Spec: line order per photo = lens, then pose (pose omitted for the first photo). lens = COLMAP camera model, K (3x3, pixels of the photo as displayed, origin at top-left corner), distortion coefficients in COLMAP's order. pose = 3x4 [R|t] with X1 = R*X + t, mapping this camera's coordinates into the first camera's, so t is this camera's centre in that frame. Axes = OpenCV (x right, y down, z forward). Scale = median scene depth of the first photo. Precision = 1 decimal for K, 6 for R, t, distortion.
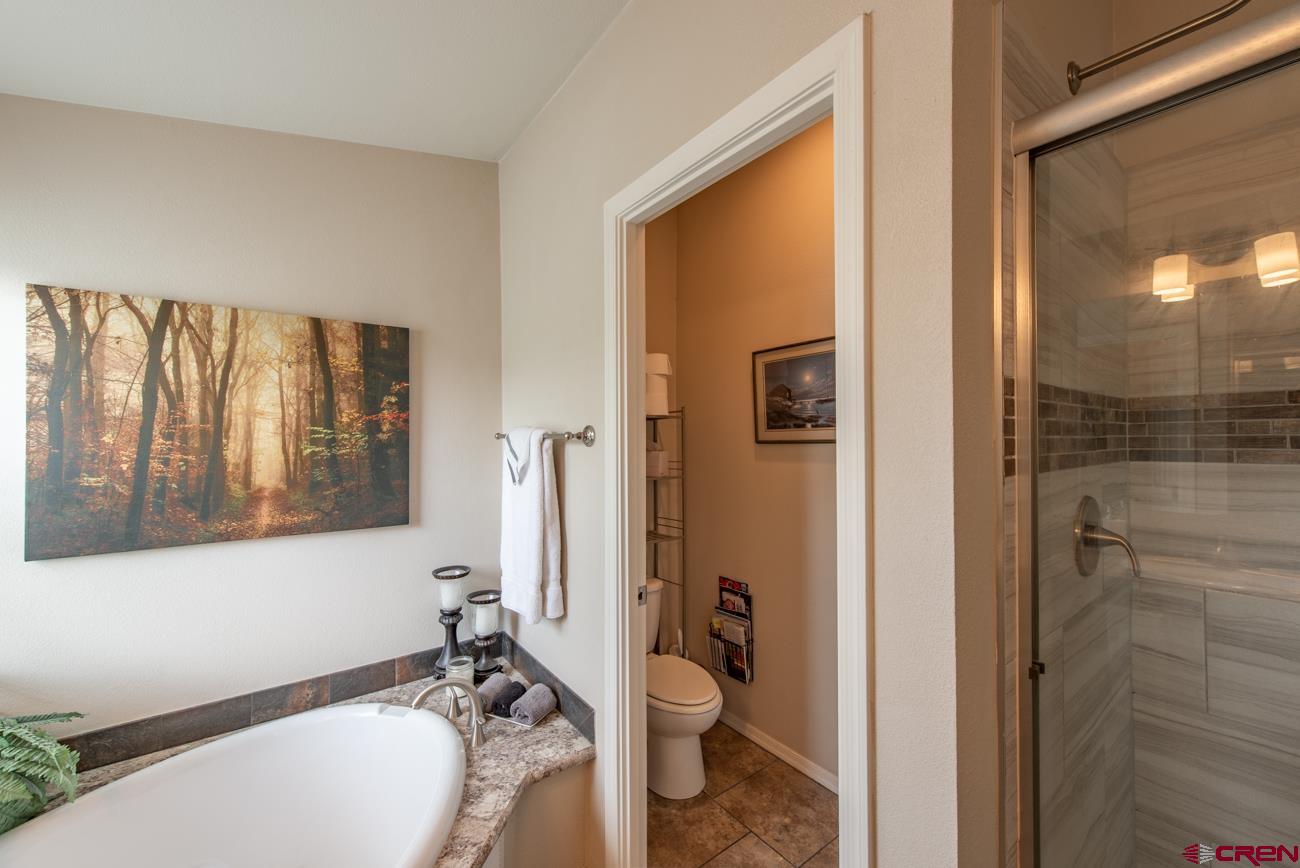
lens RADIAL K [[506.7, 0, 648.3], [0, 506.7, 433.5], [0, 0, 1]] dist [0.015164, -0.004353]
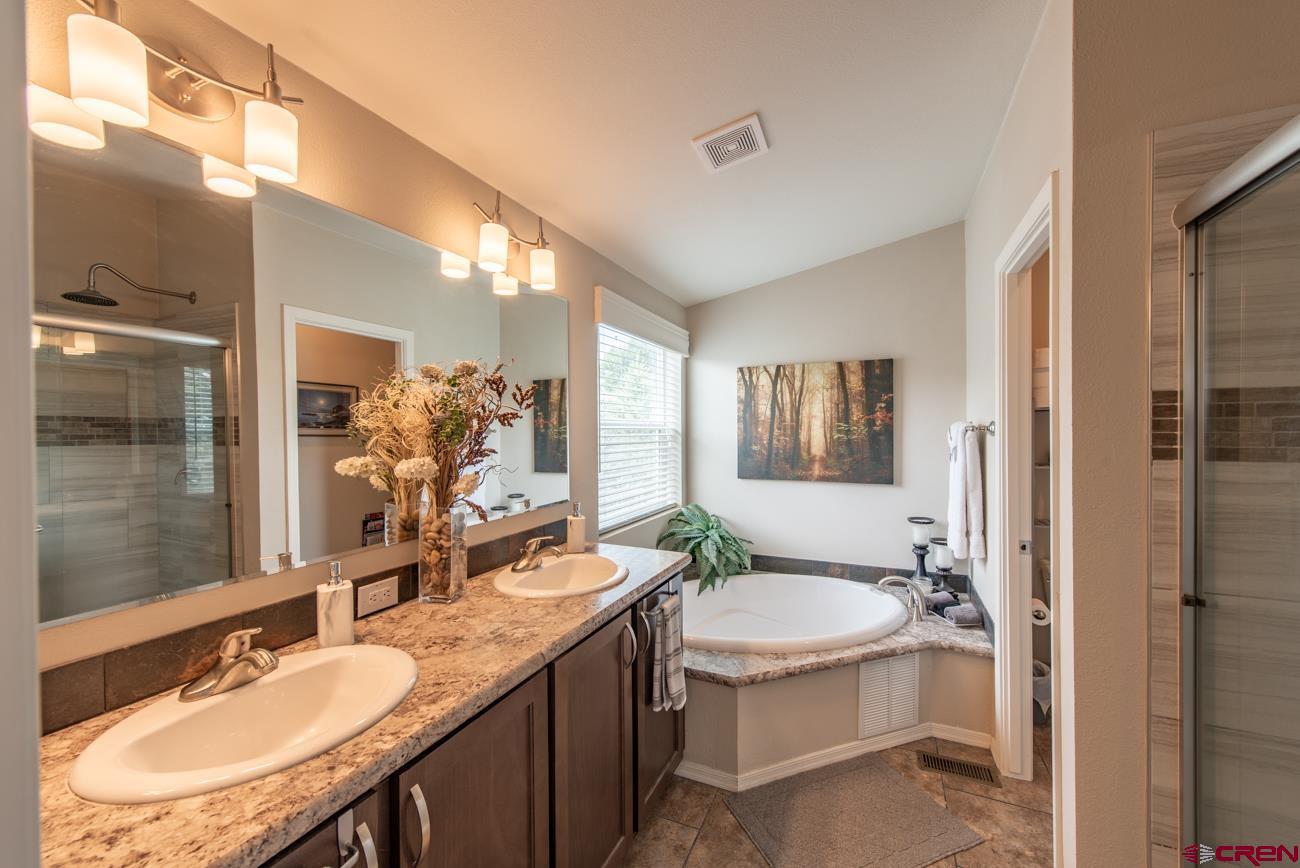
lens RADIAL K [[506.7, 0, 648.8], [0, 506.7, 433.9], [0, 0, 1]] dist [0.015164, -0.004353]
pose [[0.476889, 0.010166, -0.878905, 0.624023], [0.013579, 0.999729, 0.018932, -0.018923], [0.878859, -0.020963, 0.476621, -0.461502]]
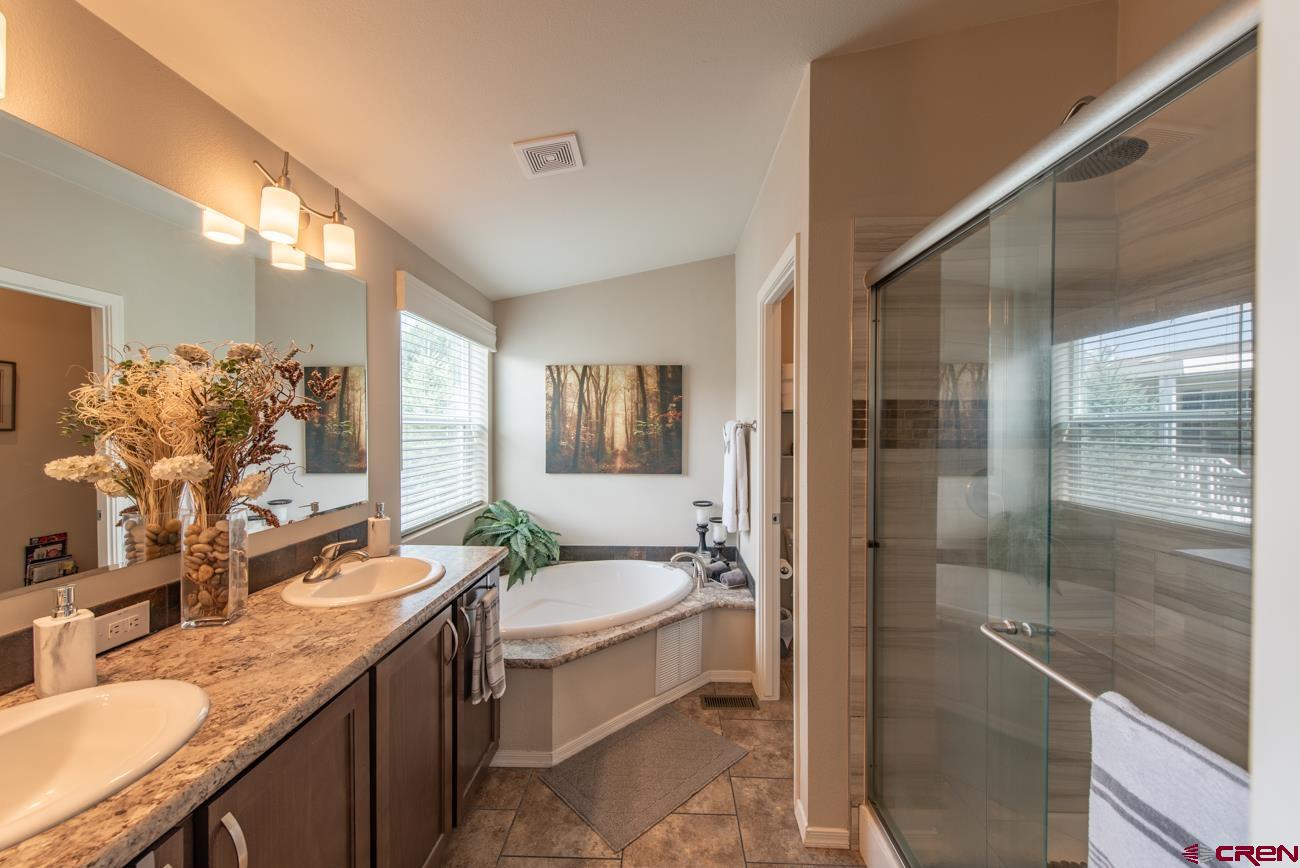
lens RADIAL K [[506.7, 0, 646.3], [0, 506.7, 434.1], [0, 0, 1]] dist [0.015164, -0.004353]
pose [[0.776055, 0.016729, -0.630444, 0.649388], [0.001953, 0.999580, 0.028929, -0.017885], [0.630663, -0.023682, 0.775696, -0.543965]]
